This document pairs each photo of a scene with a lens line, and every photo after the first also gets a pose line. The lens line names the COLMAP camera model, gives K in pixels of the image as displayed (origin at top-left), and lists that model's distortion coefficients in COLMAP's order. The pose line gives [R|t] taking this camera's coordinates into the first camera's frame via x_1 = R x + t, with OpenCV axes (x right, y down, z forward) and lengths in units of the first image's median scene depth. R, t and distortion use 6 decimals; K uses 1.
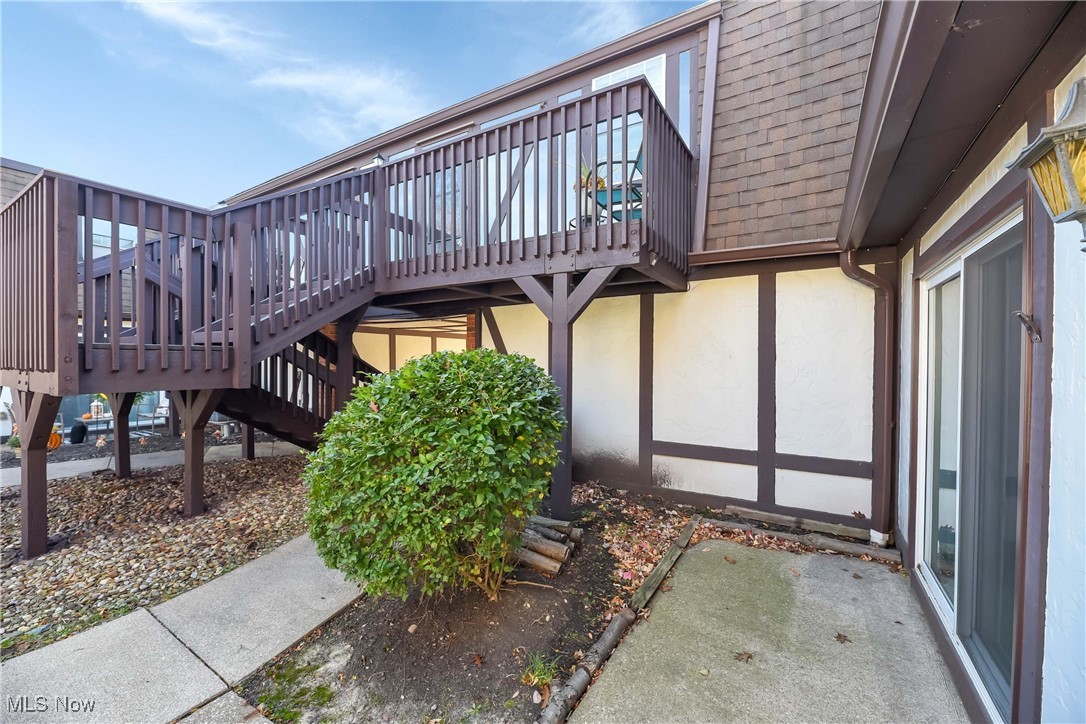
lens RADIAL K [[432.6, 0, 542.8], [0, 432.6, 365.8], [0, 0, 1]] dist [0.001775, -0.000472]
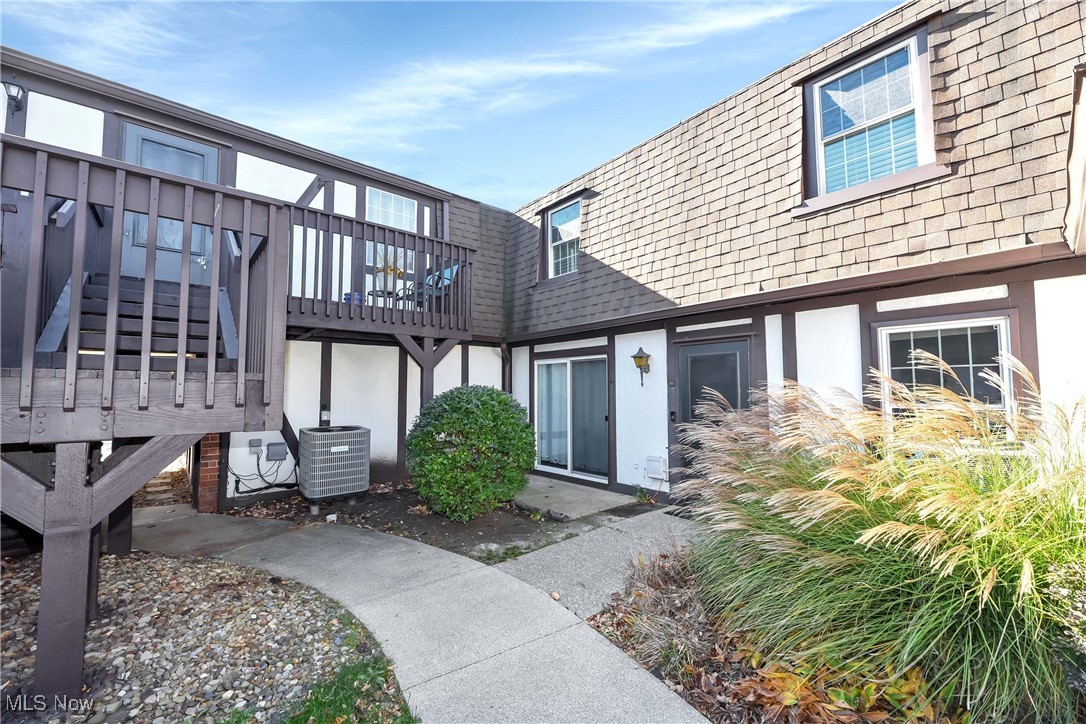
lens RADIAL K [[432.6, 0, 546.0], [0, 432.6, 363.6], [0, 0, 1]] dist [0.001775, -0.000472]
pose [[0.303708, 0.053752, 0.951248, -1.370538], [0.014205, 0.998041, -0.060932, -0.009557], [-0.952659, 0.032018, 0.302349, 0.088429]]
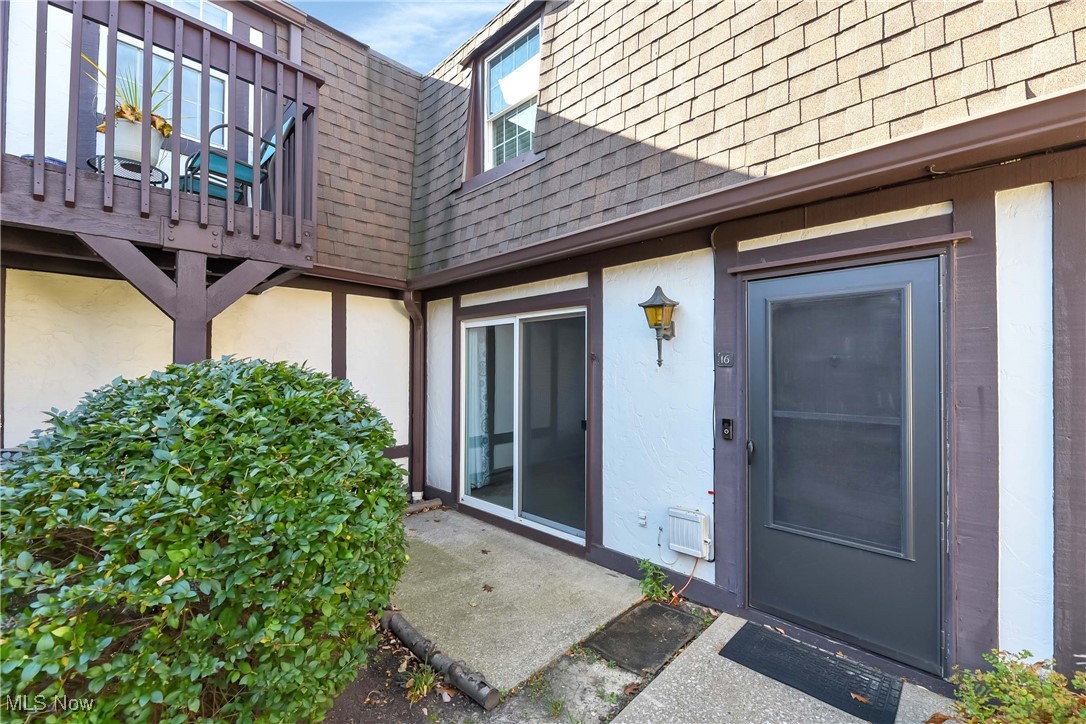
lens RADIAL K [[444.4, 0, 541.8], [0, 444.4, 365.1], [0, 0, 1]] dist [-0.001865, -0.000097]
pose [[0.227590, 0.006061, 0.973738, -0.542663], [0.008480, 0.999930, -0.008206, -0.015131], [-0.973720, 0.010125, 0.227523, 0.268332]]
